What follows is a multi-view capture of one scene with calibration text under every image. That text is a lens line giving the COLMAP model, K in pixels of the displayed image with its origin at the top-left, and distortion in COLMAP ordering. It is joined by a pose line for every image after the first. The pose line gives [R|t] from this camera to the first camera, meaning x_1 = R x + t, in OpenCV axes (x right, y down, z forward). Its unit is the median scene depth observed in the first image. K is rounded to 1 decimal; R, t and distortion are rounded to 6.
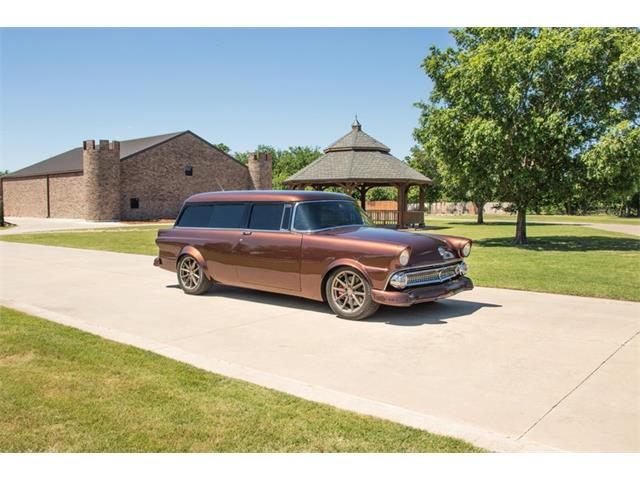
lens RADIAL K [[576.4, 0, 310.5], [0, 576.4, 236.1], [0, 0, 1]] dist [-0.172071, 0.193225]
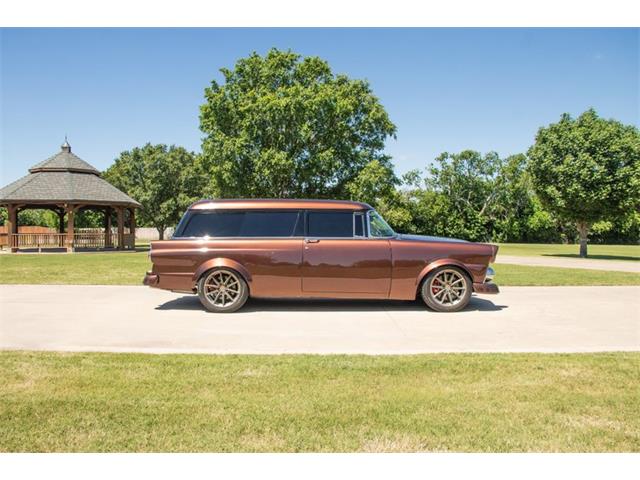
lens RADIAL K [[520.5, 0, 317.9], [0, 520.5, 238.9], [0, 0, 1]] dist [-0.173714, 0.158274]
pose [[0.761530, -0.005450, 0.648106, -0.313255], [0.032152, 0.999051, -0.029377, 0.008016], [-0.647331, 0.043209, 0.760983, 0.149600]]
